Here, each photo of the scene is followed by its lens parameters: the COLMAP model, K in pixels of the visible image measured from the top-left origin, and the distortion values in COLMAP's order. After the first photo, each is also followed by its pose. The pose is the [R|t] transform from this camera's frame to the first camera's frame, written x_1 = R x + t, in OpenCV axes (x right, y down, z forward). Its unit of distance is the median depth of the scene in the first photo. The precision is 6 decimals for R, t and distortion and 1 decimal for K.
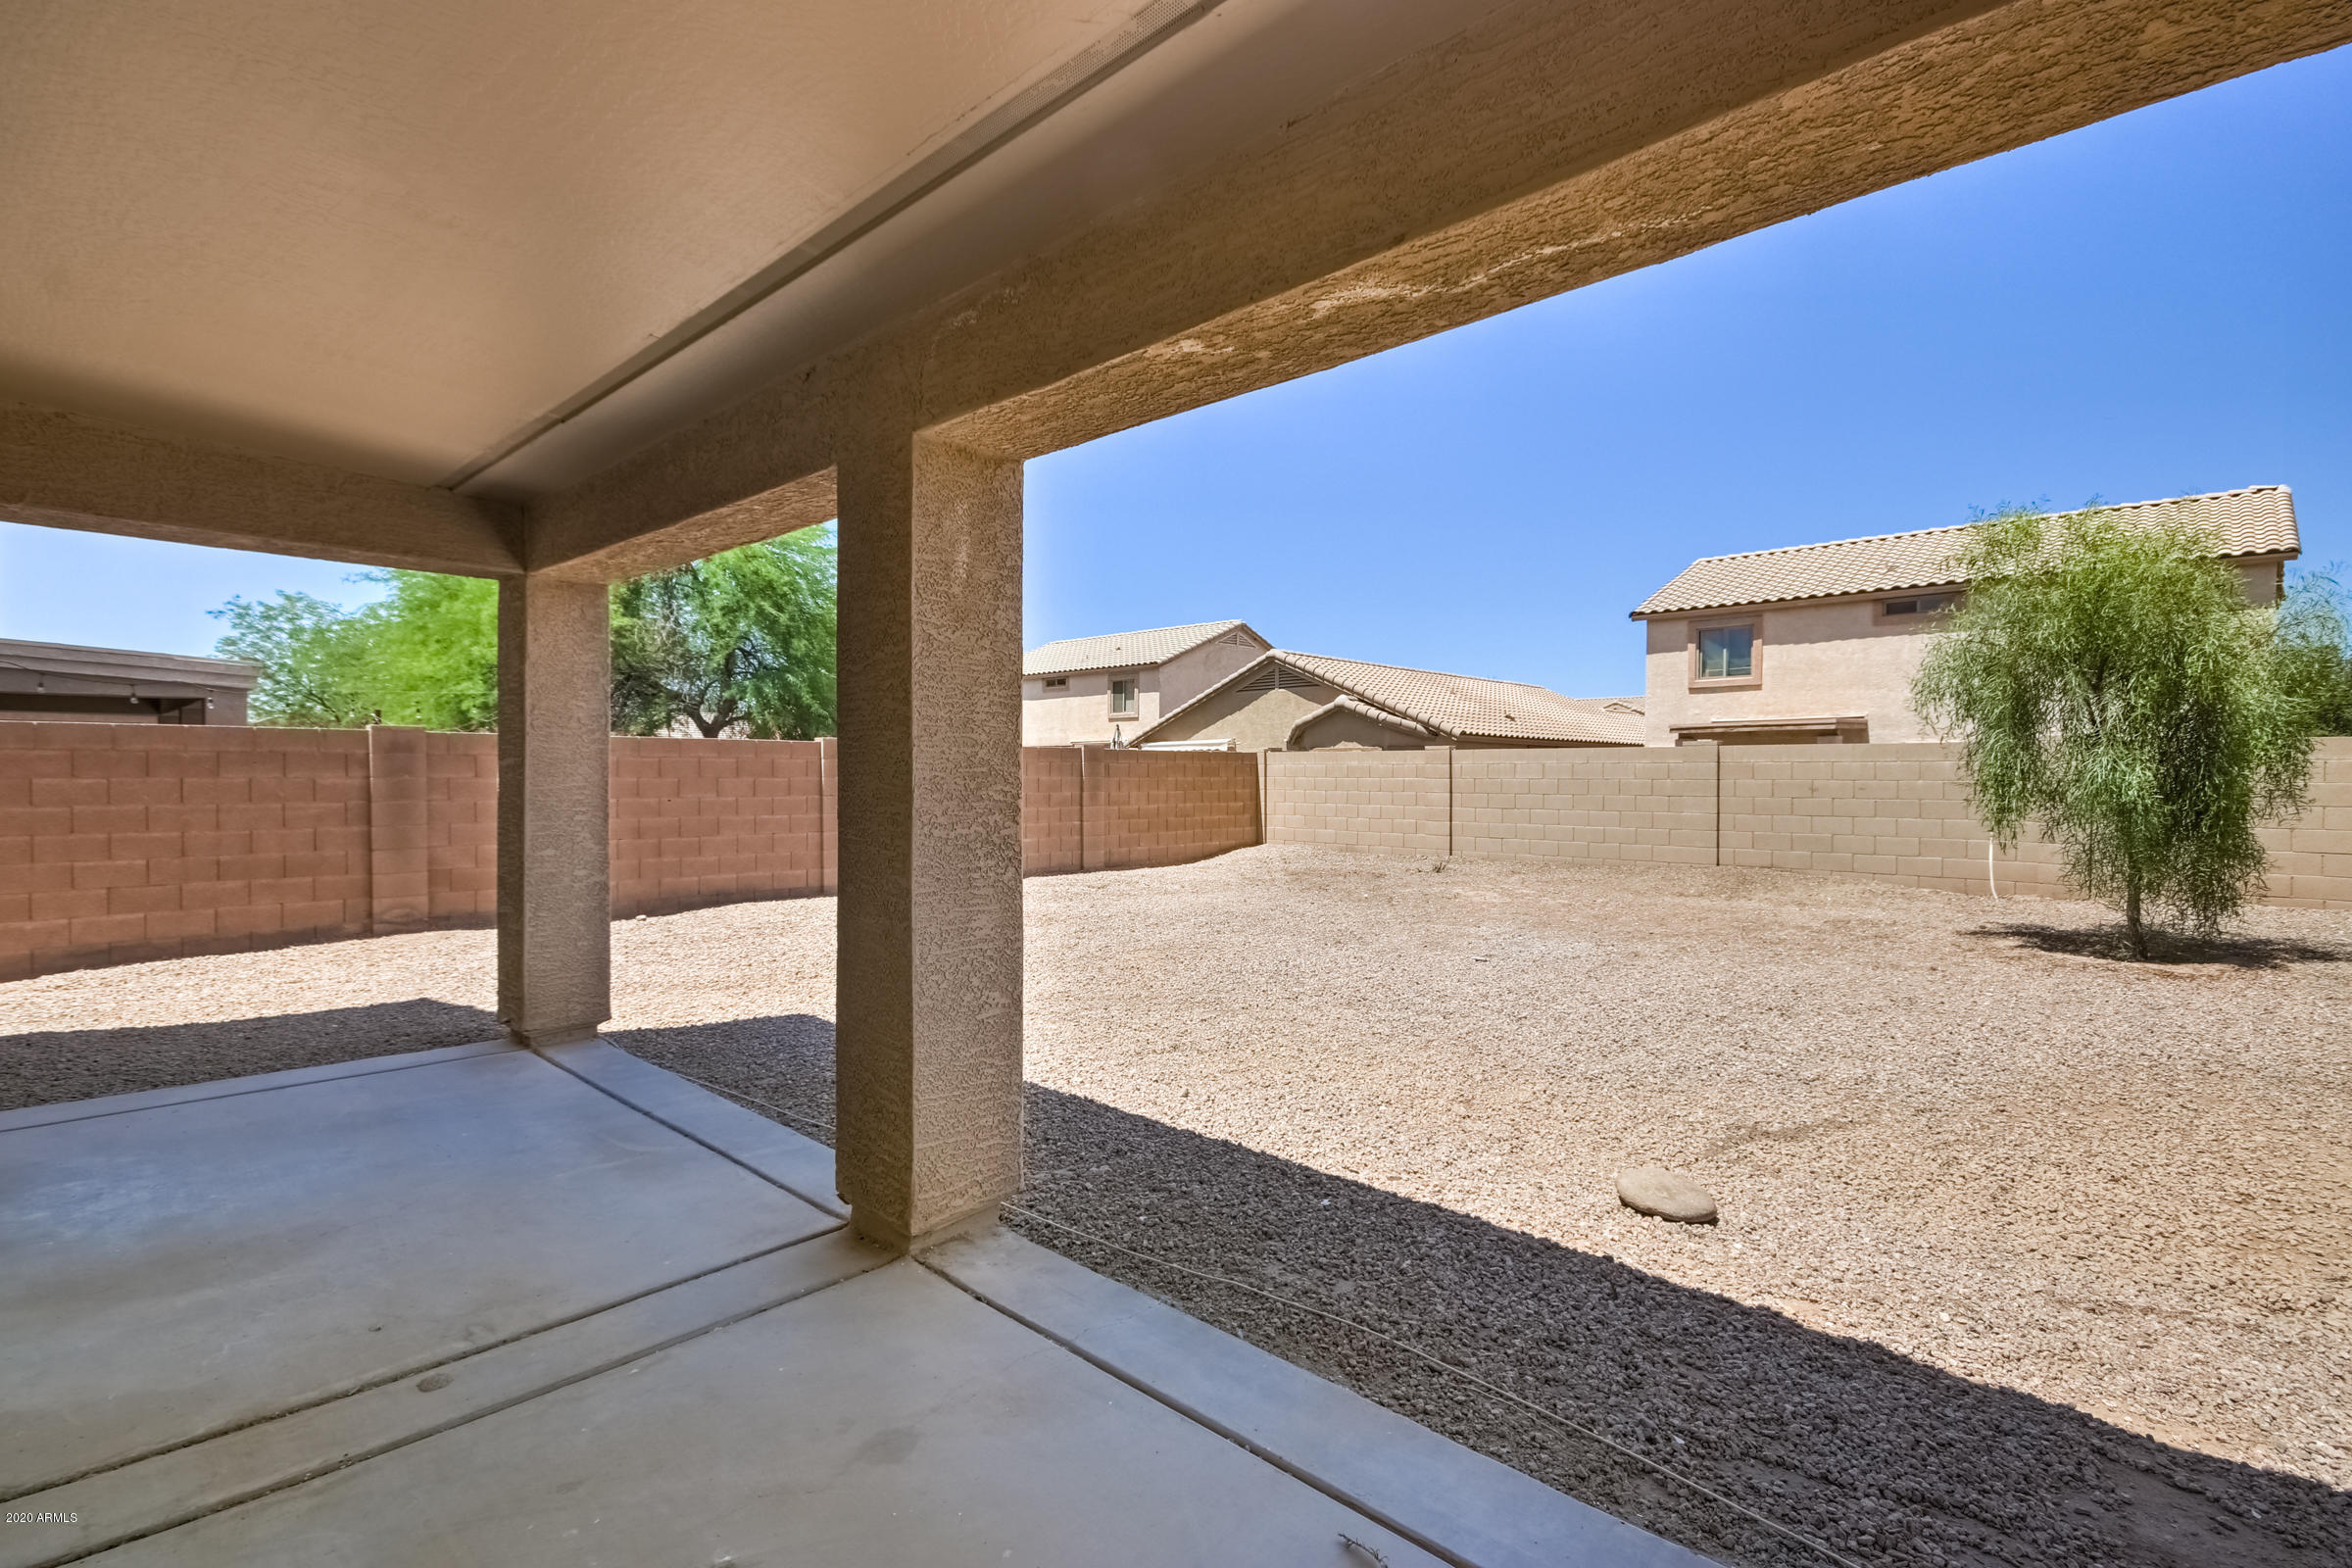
lens RADIAL K [[1106.2, 0, 1167.0], [0, 1106.2, 764.7], [0, 0, 1]] dist [0.014111, -0.000851]
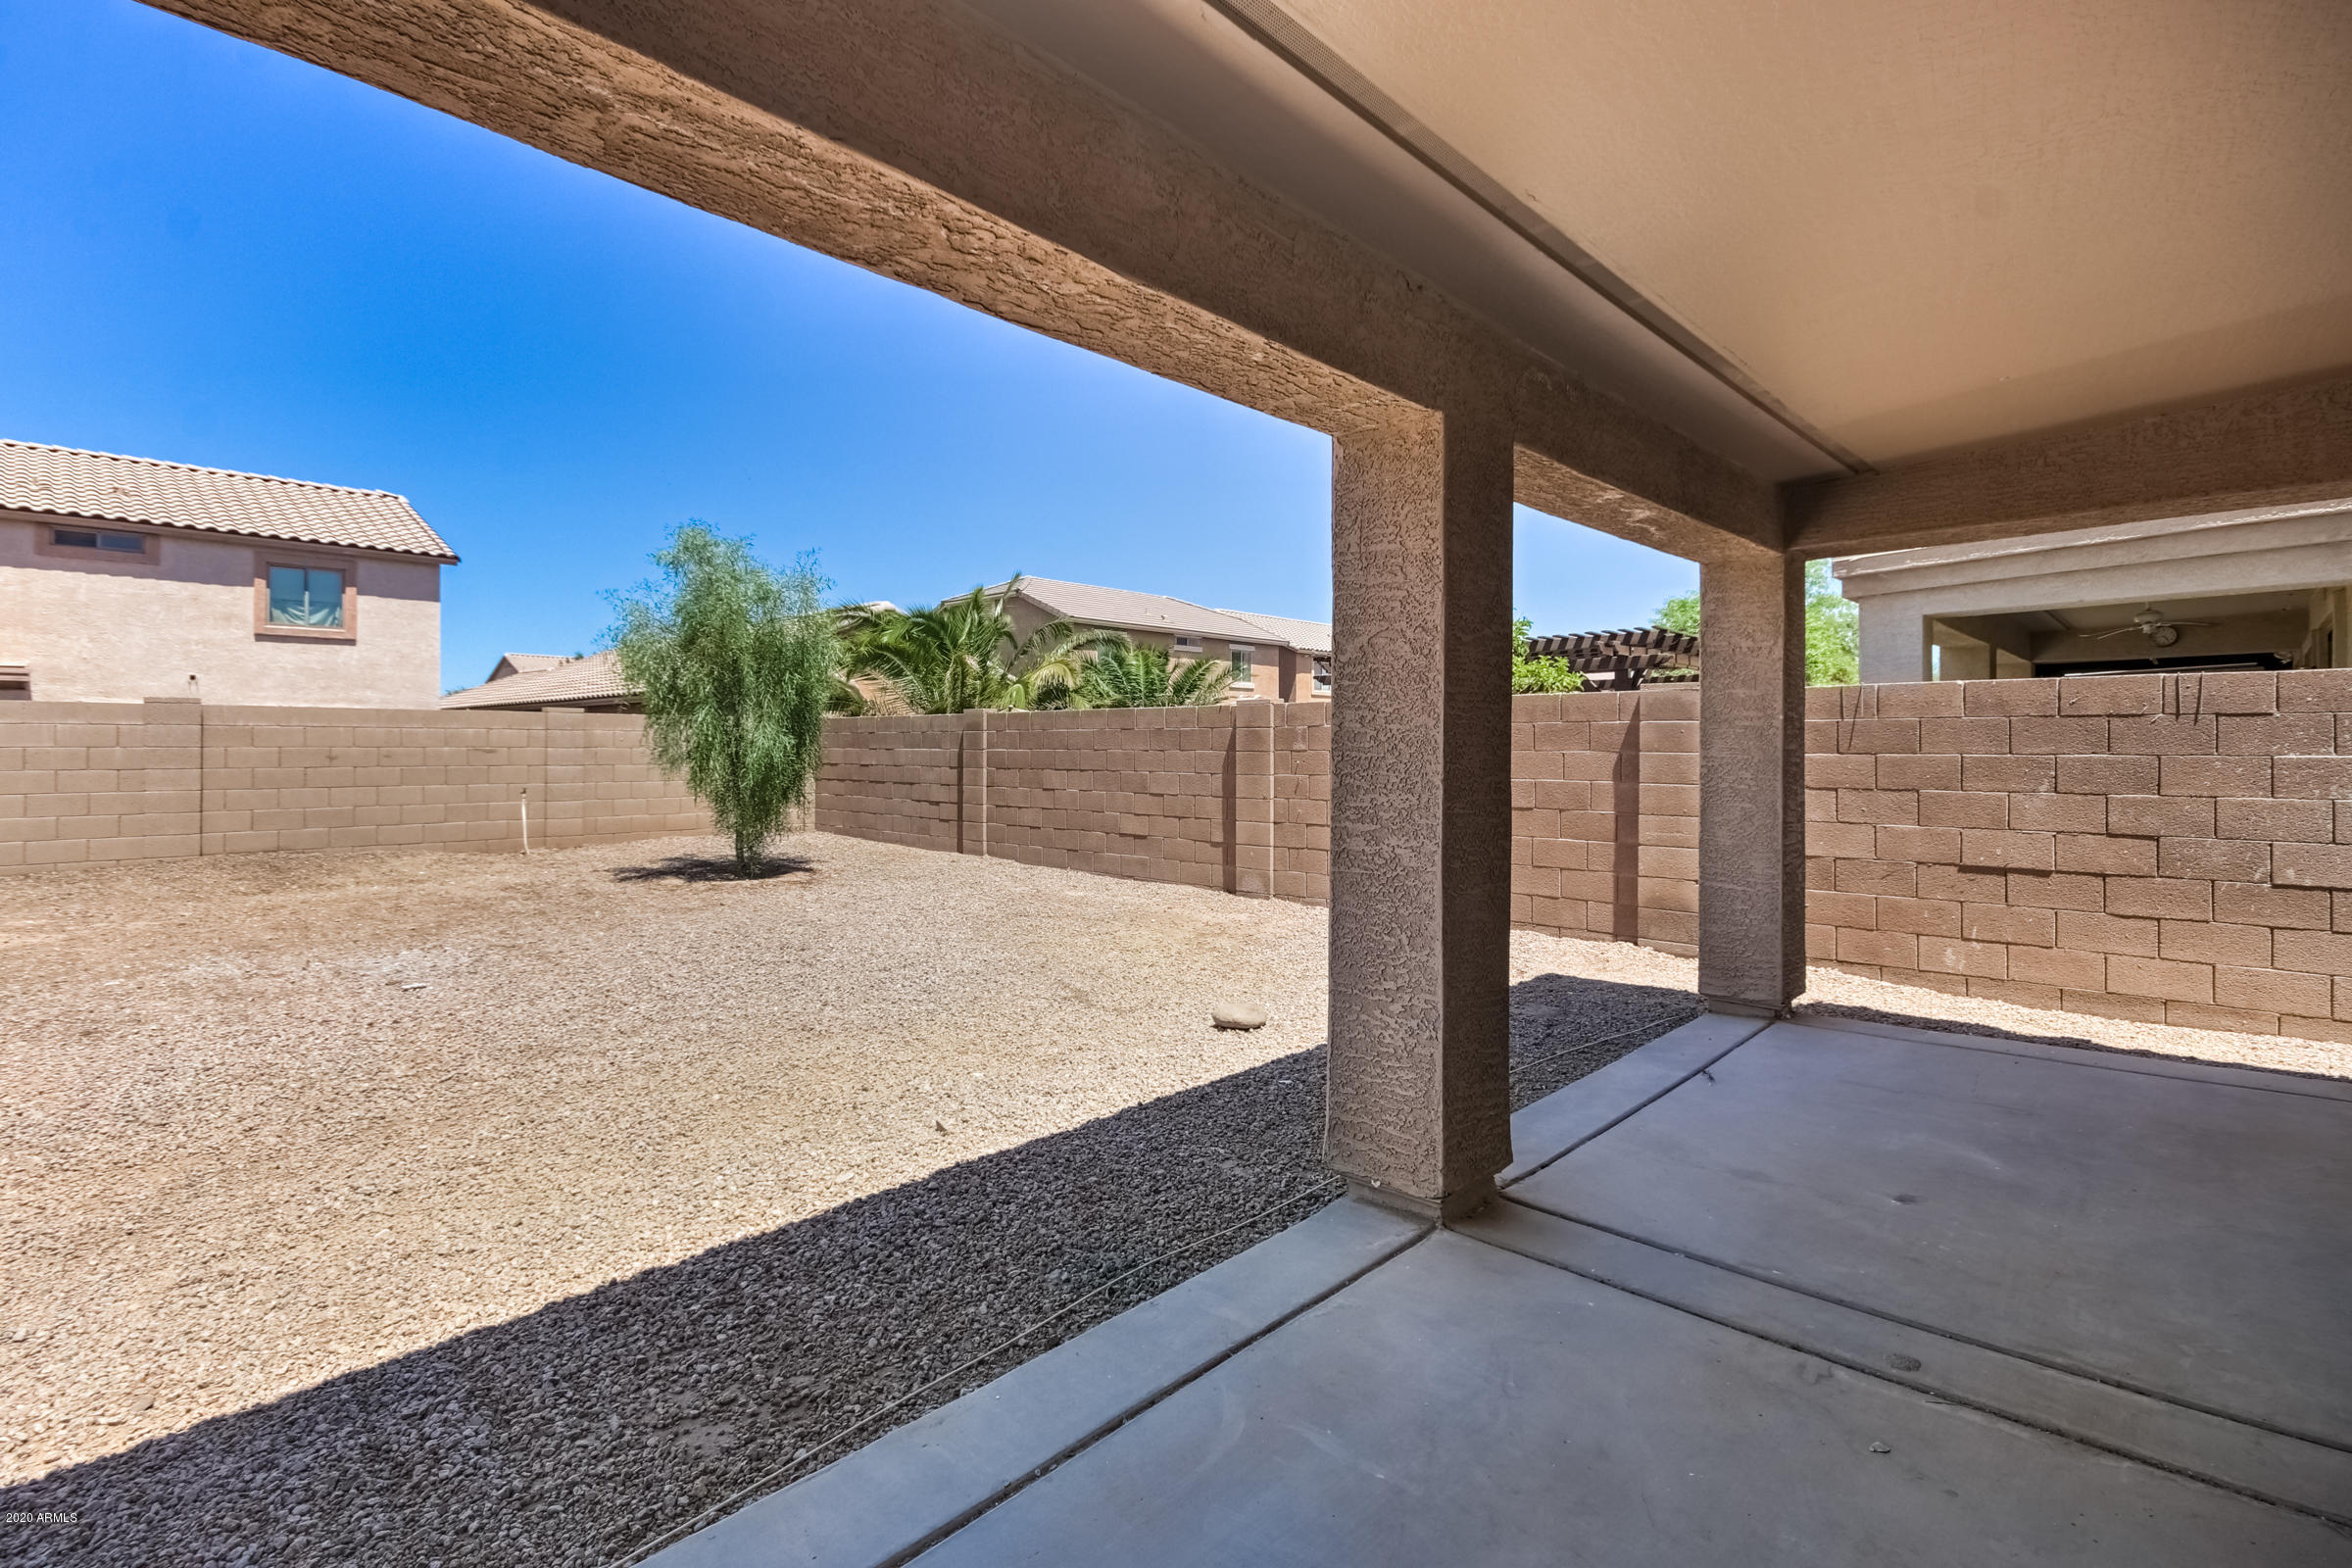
lens RADIAL K [[1106.2, 0, 1167.0], [0, 1106.2, 764.7], [0, 0, 1]] dist [0.014111, -0.000851]
pose [[-0.007219, -0.019893, 0.999776, -0.369226], [-0.012527, 0.999725, 0.019801, 0.001612], [-0.999895, -0.012382, -0.007466, 0.376762]]
